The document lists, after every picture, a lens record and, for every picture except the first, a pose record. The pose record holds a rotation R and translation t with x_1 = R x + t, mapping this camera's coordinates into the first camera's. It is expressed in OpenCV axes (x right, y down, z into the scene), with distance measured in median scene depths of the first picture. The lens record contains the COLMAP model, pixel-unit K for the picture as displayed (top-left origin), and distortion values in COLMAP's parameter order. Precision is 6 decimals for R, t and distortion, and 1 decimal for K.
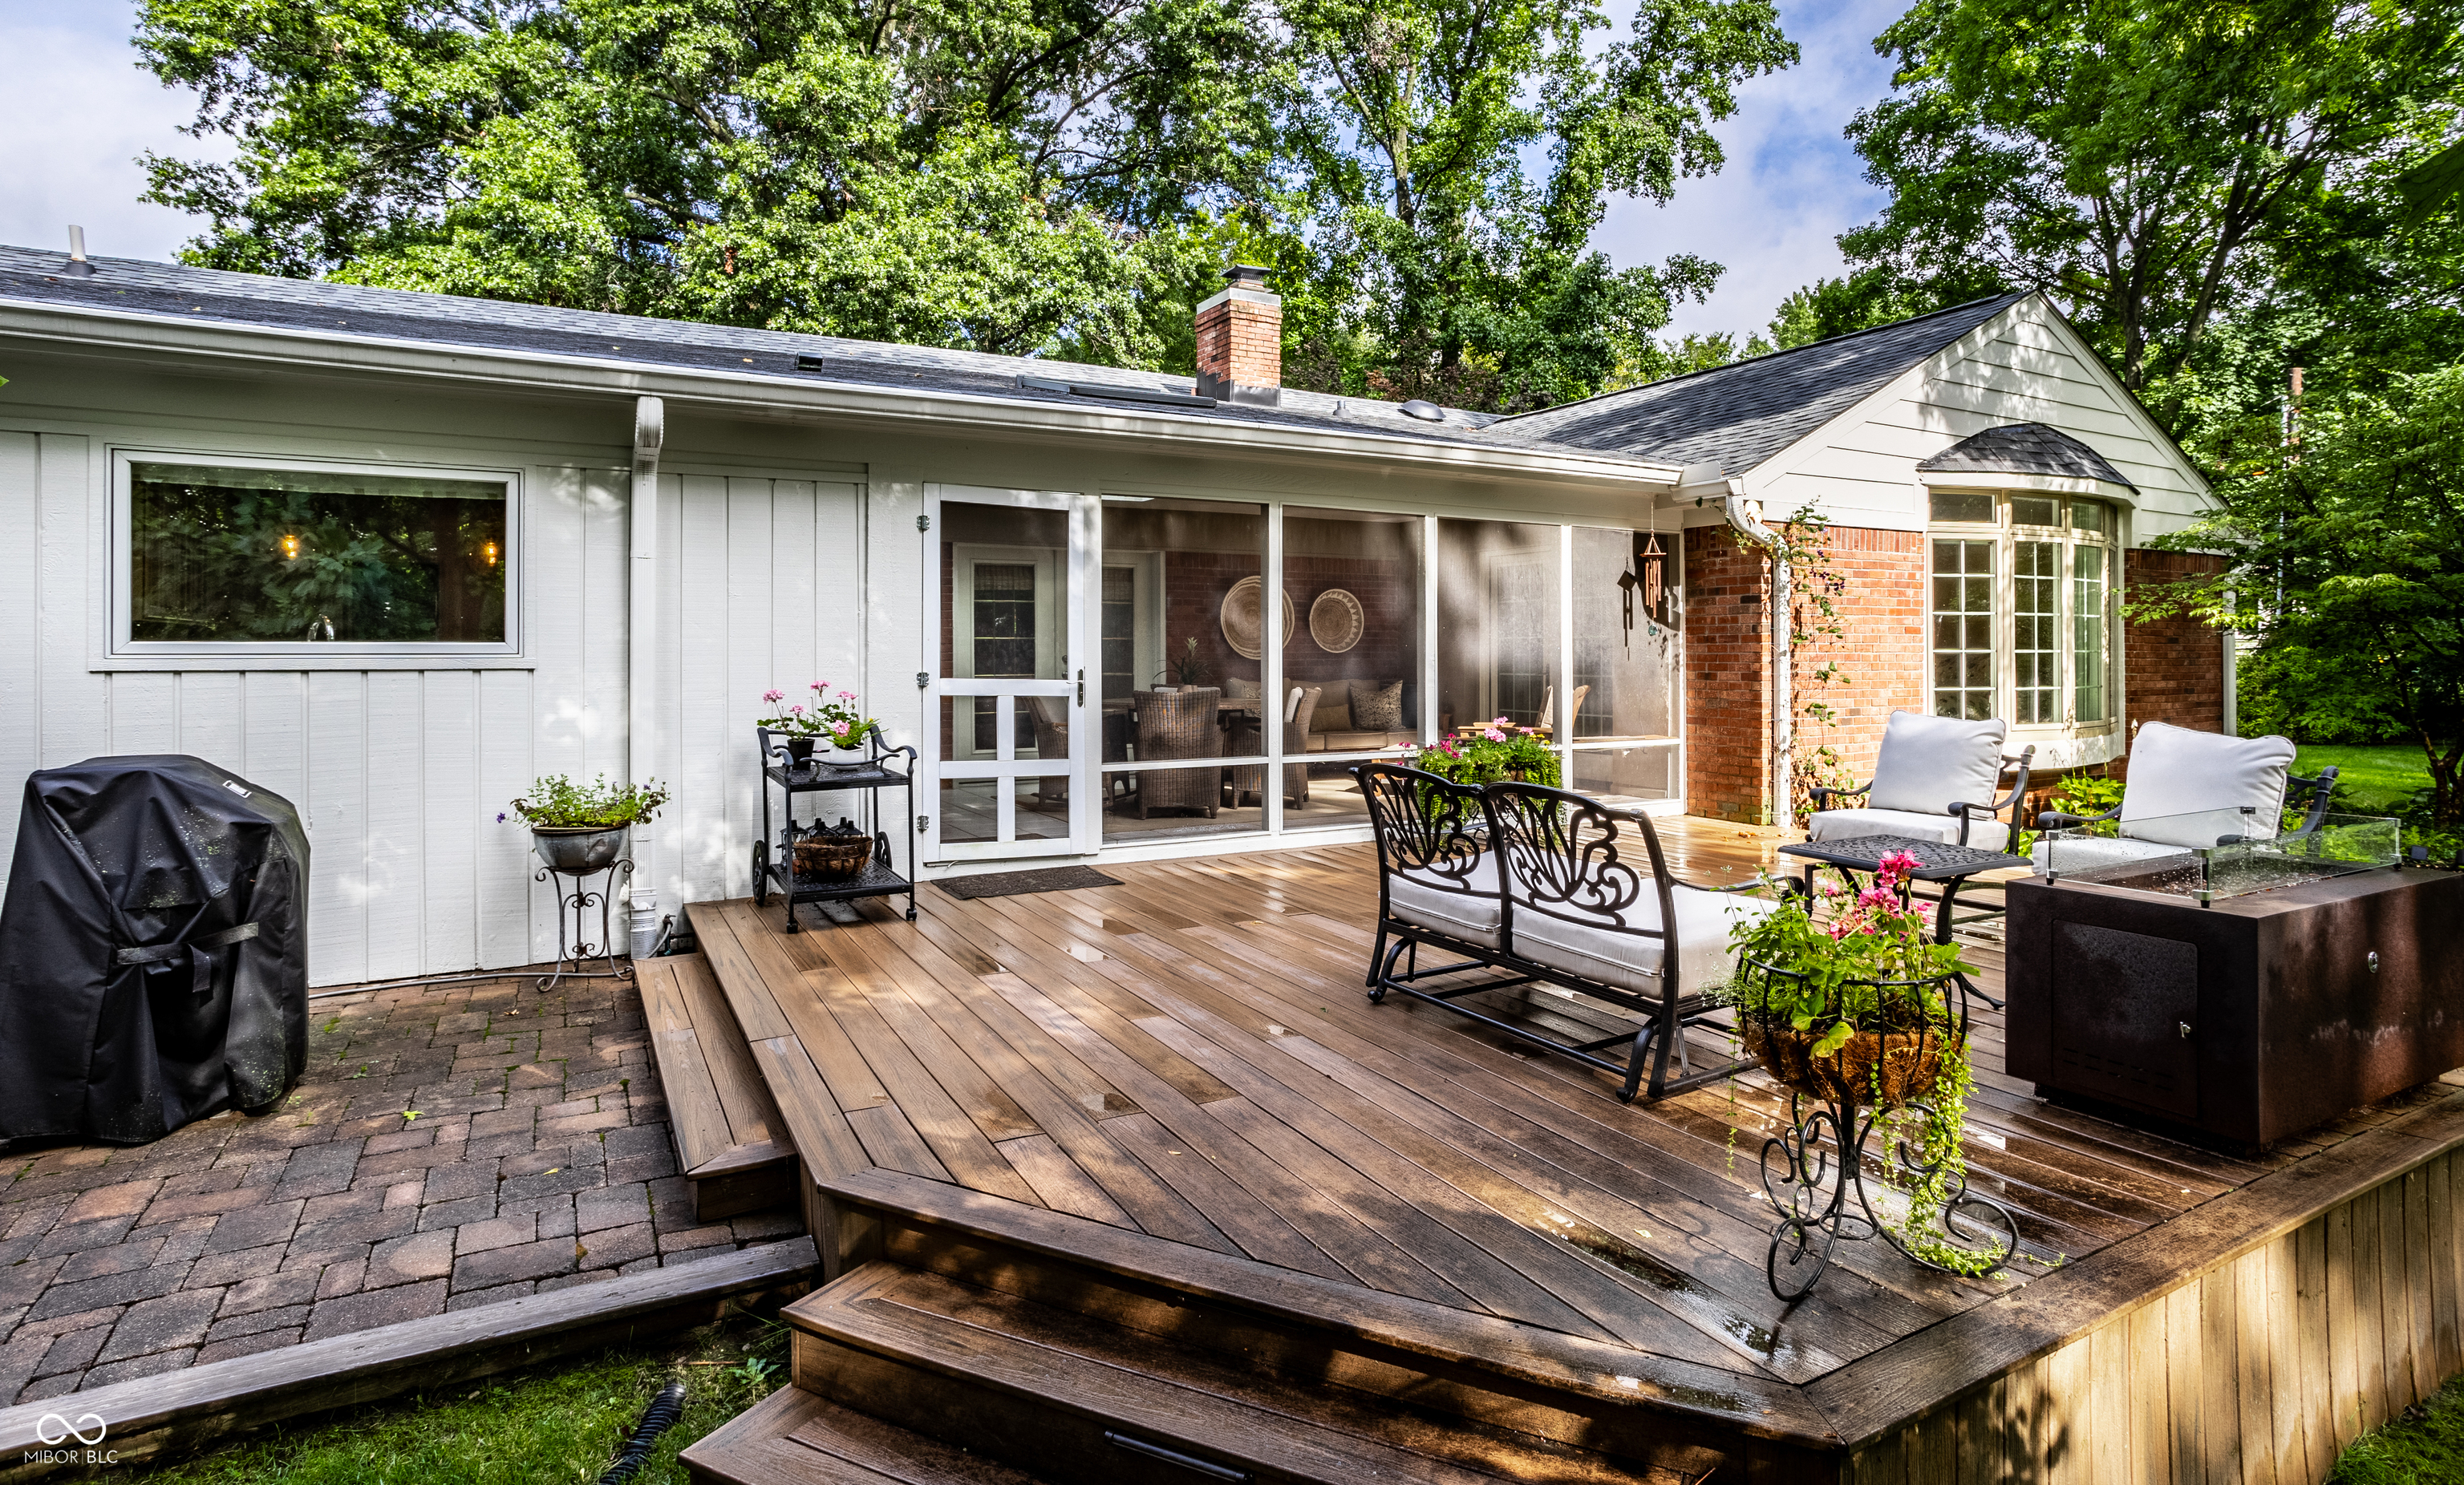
lens RADIAL K [[1267.6, 0, 1296.5], [0, 1267.6, 637.2], [0, 0, 1]] dist [-0.015214, 0.000118]
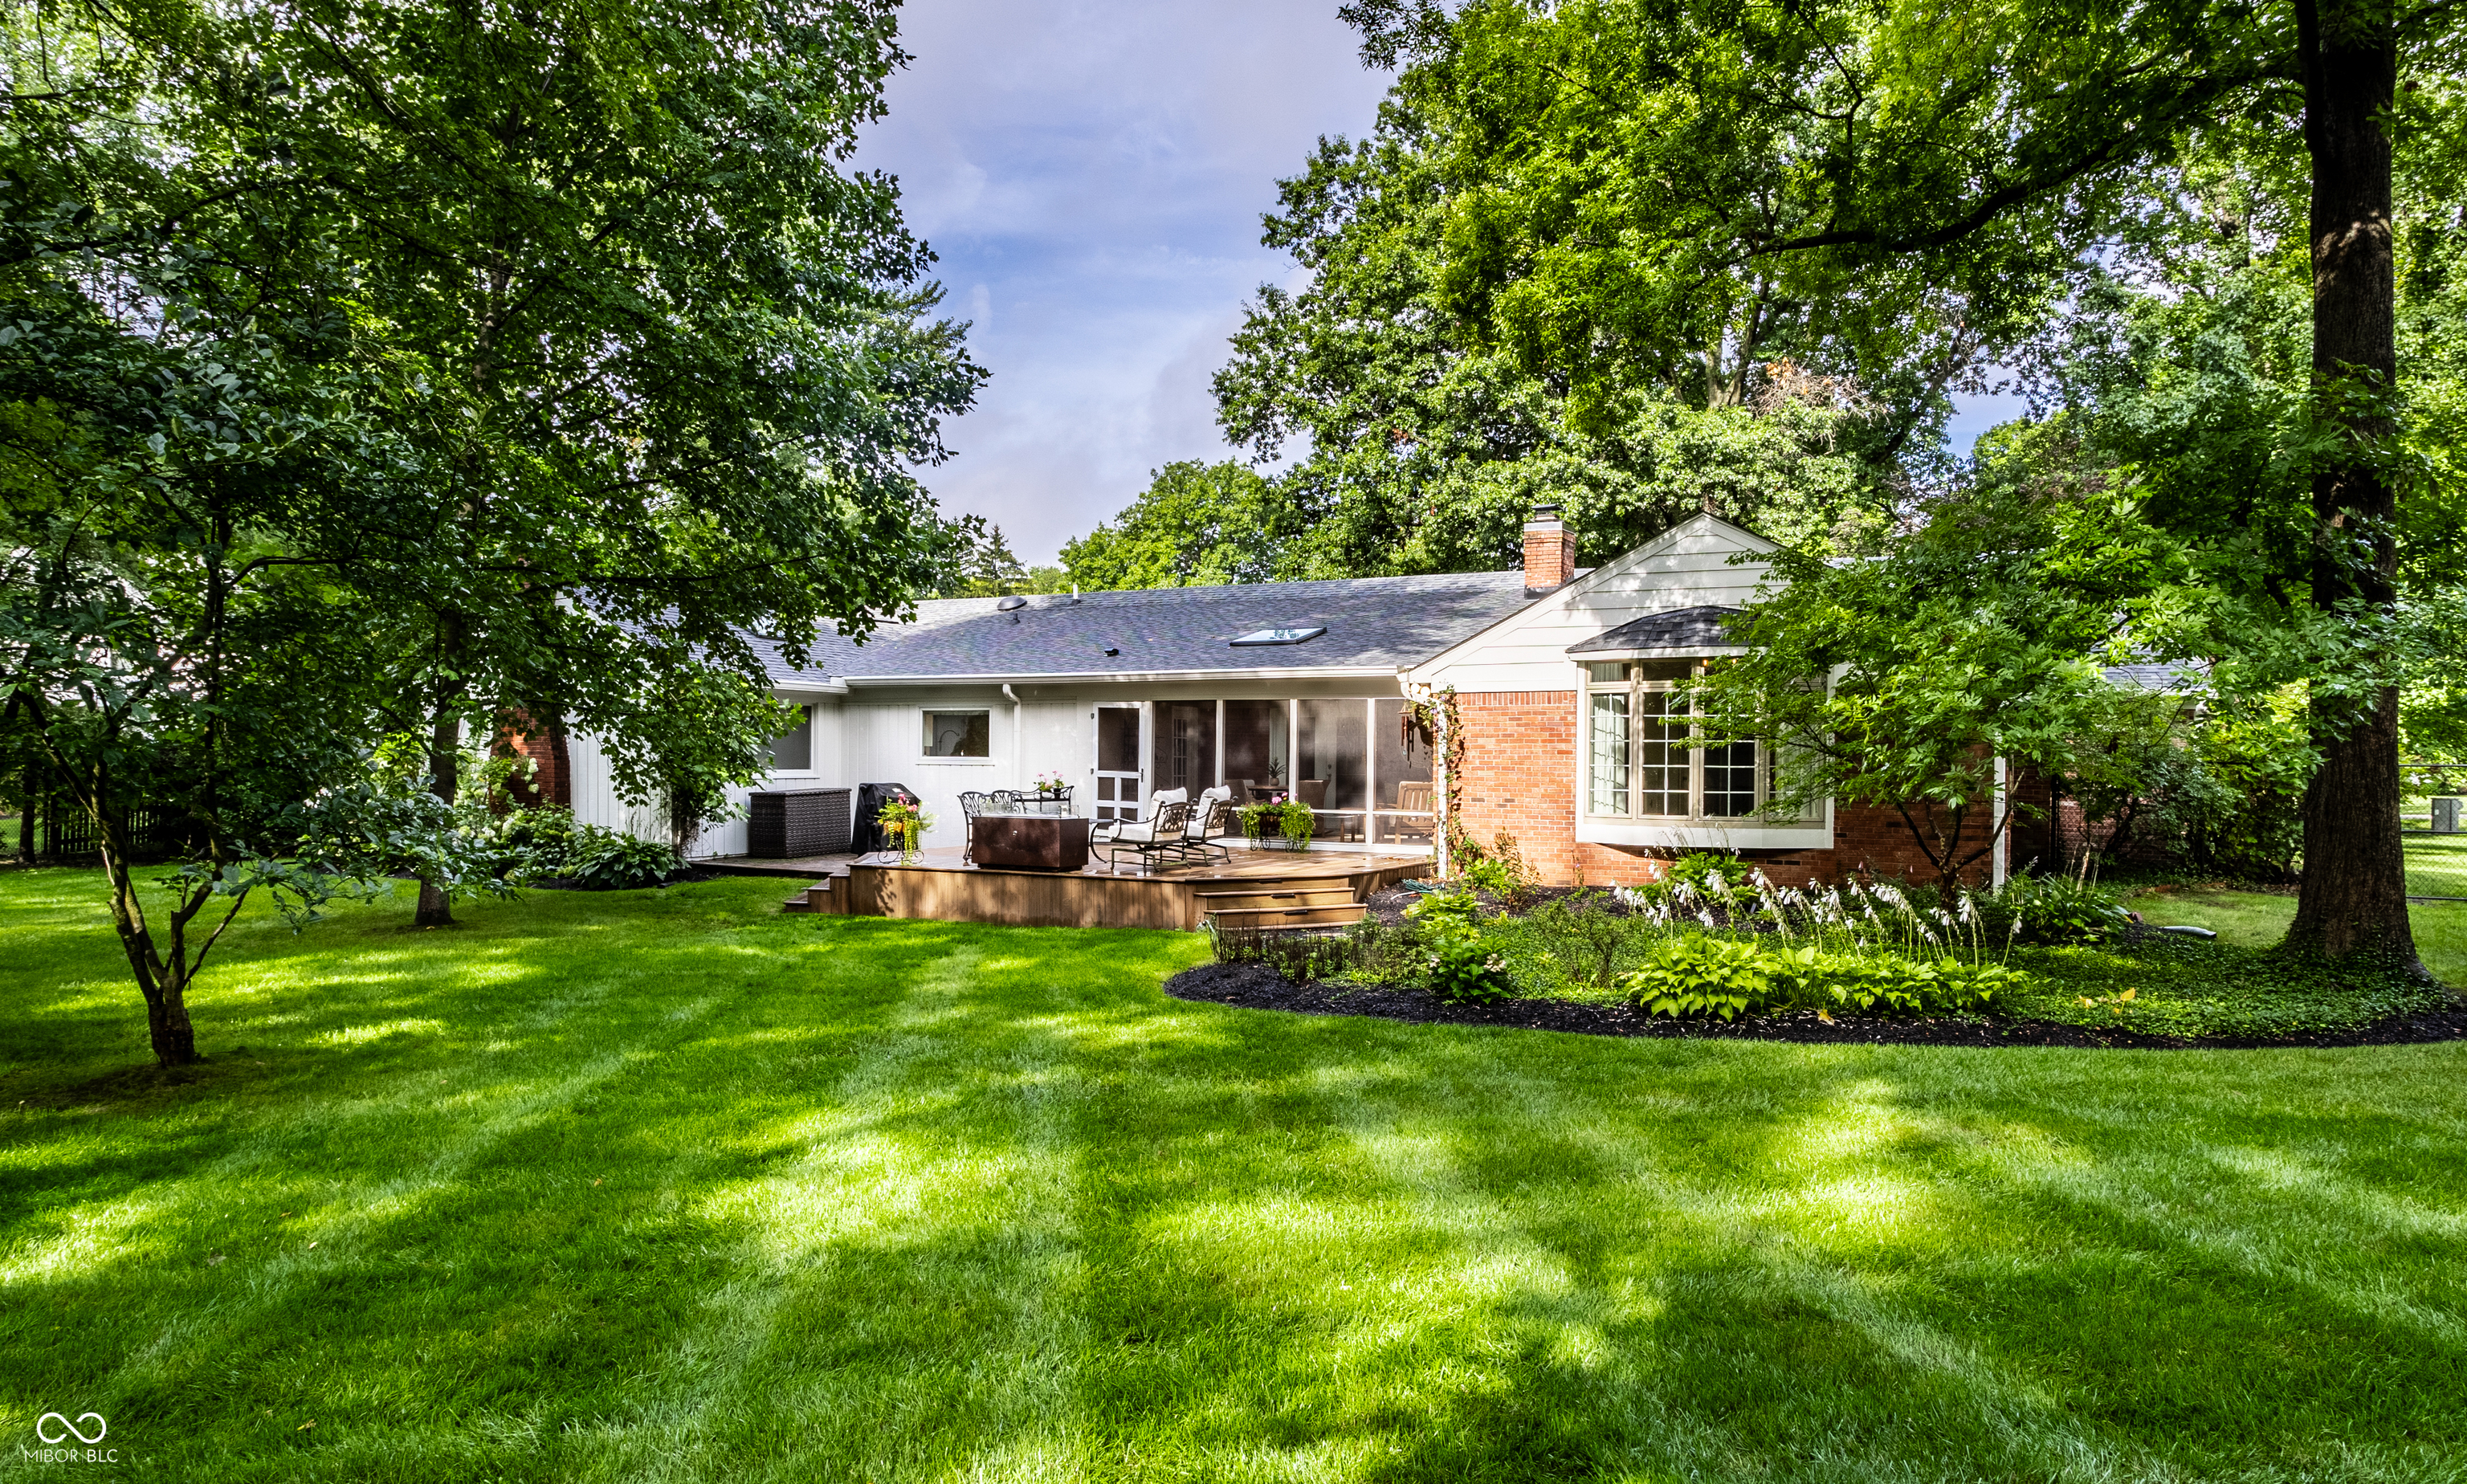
lens RADIAL K [[1614.0, 0, 1233.5], [0, 1614.0, 742.0], [0, 0, 1]] dist [-0.005579, -0.000466]
pose [[0.539876, -0.008891, -0.841698, 2.718323], [-0.002211, 0.999926, -0.011981, 0.010483], [0.841742, 0.008329, 0.539816, -0.637612]]
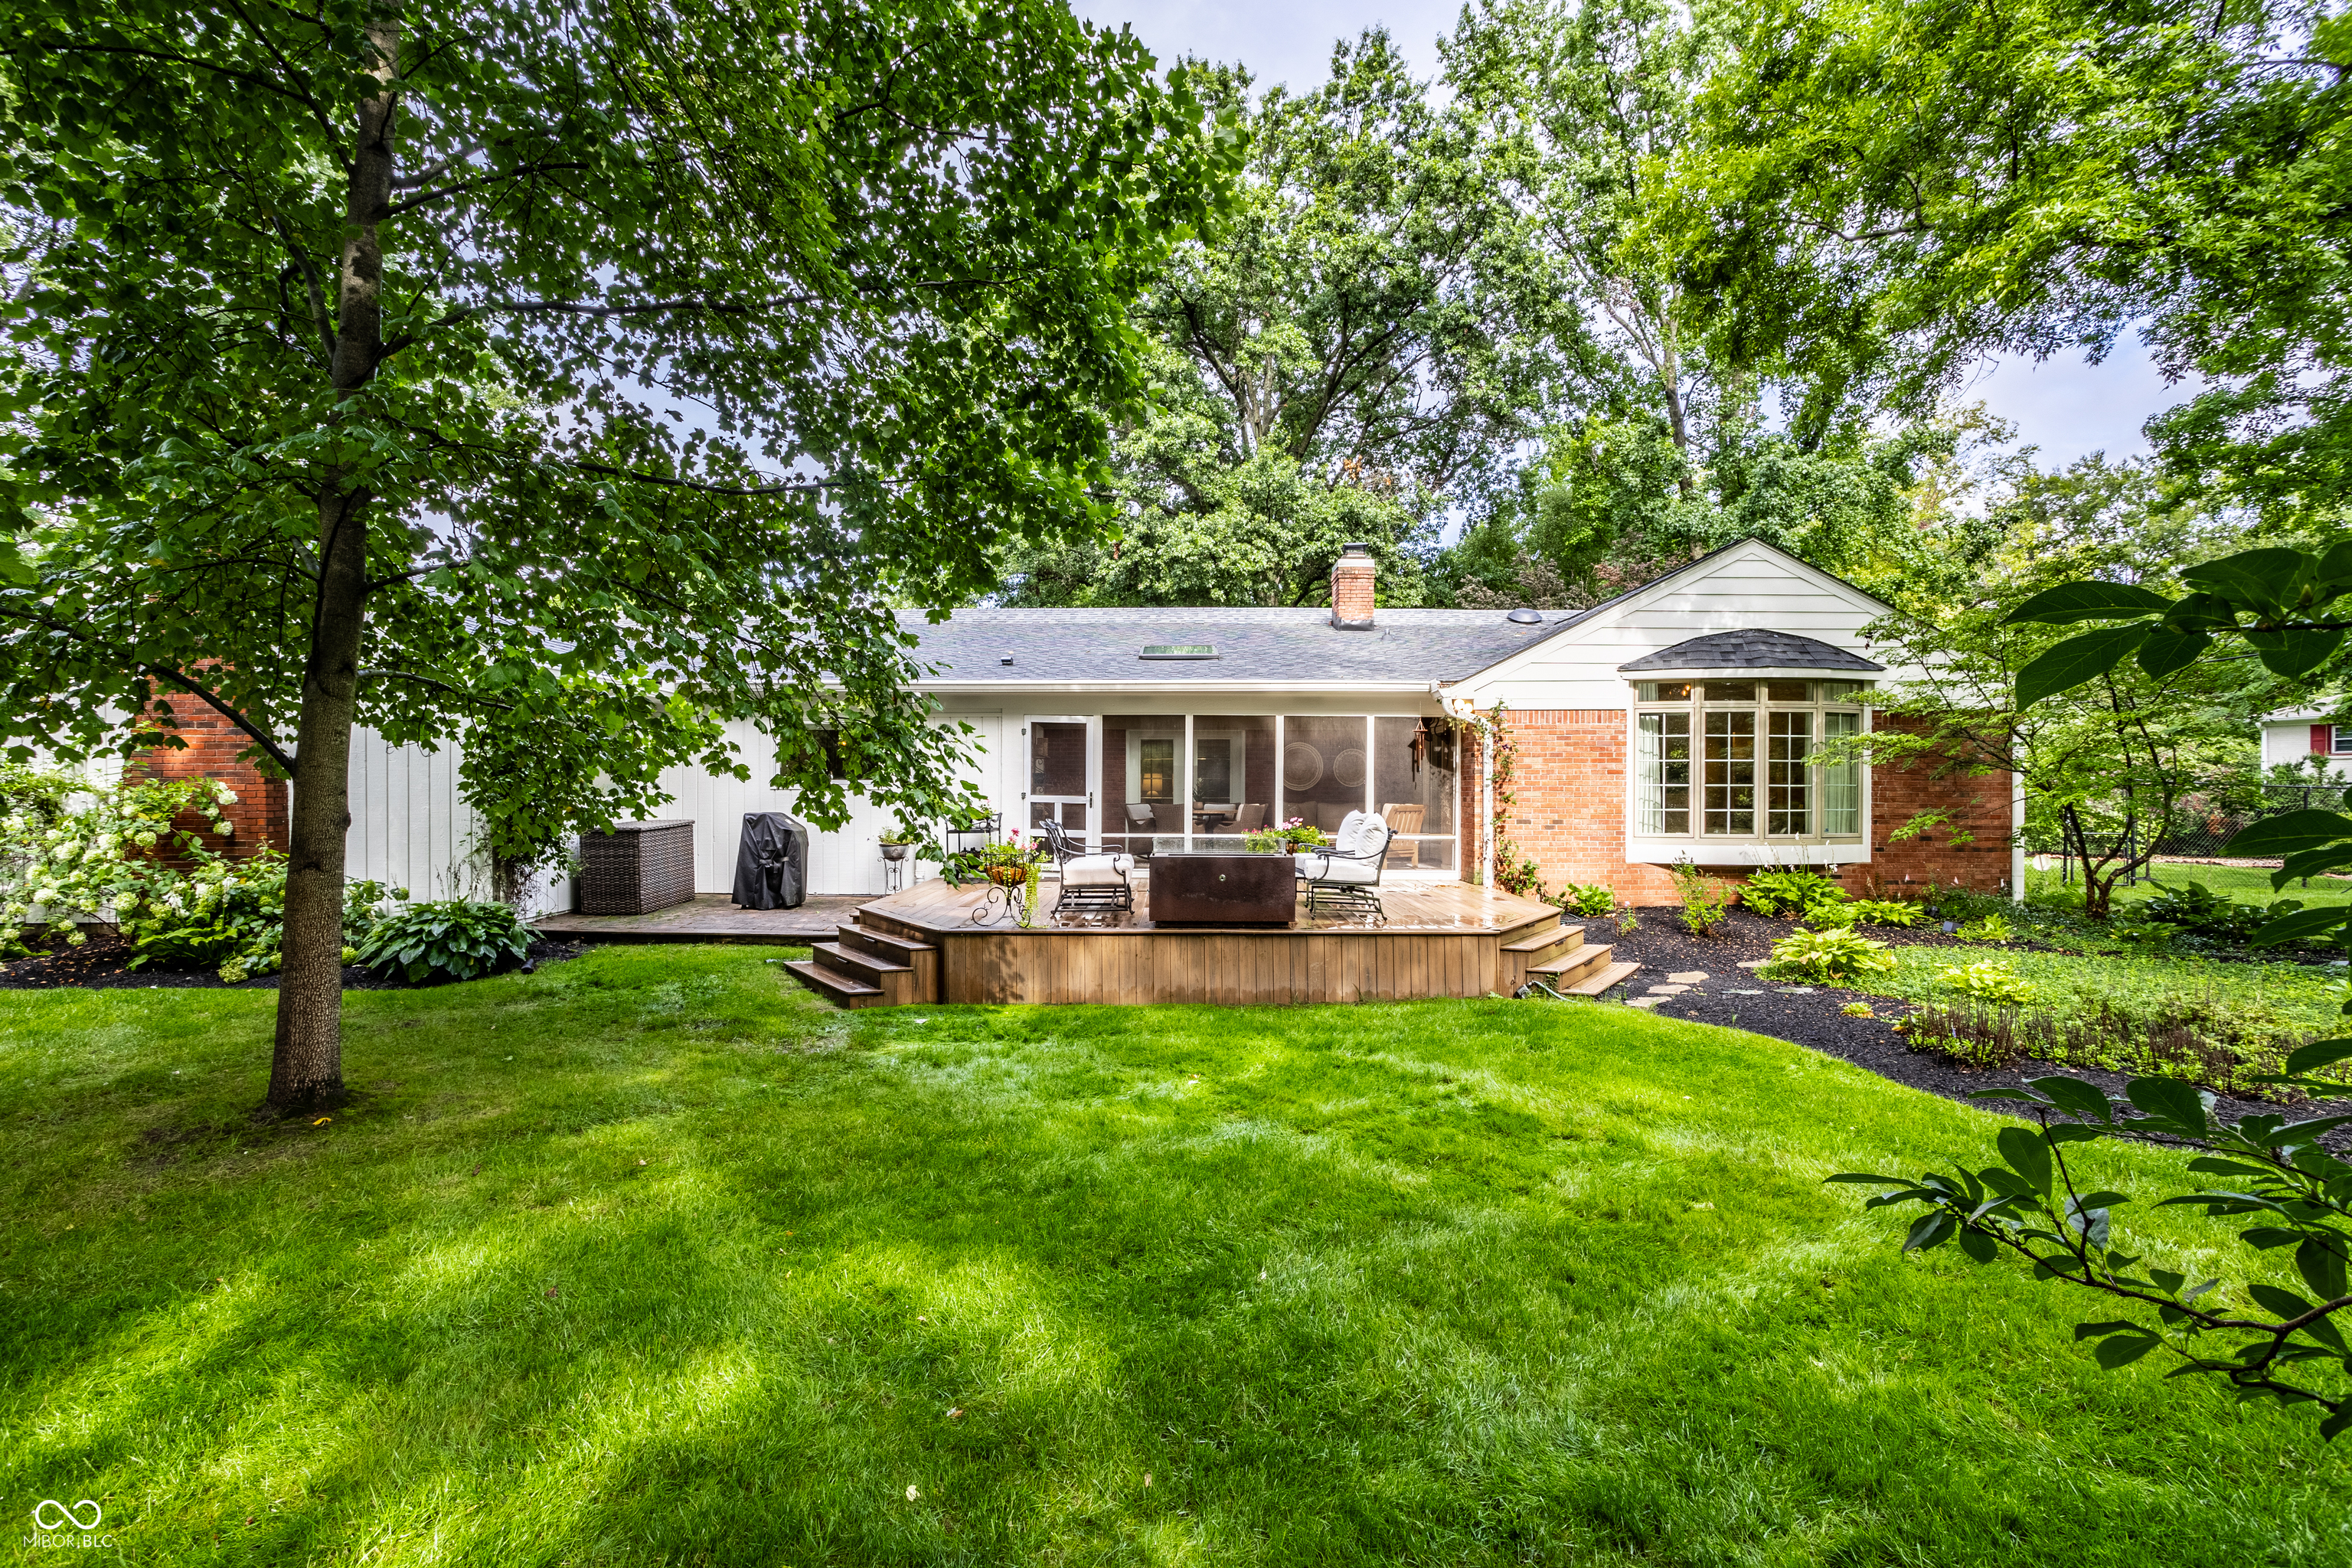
lens RADIAL K [[1212.9, 0, 1176.0], [0, 1212.9, 784.0], [0, 0, 1]] dist [-0.002054, -0.000366]
pose [[0.864913, -0.005132, -0.501896, 1.057539], [0.002813, 0.999982, -0.005379, 0.023049], [0.501914, 0.003240, 0.864911, -0.817597]]
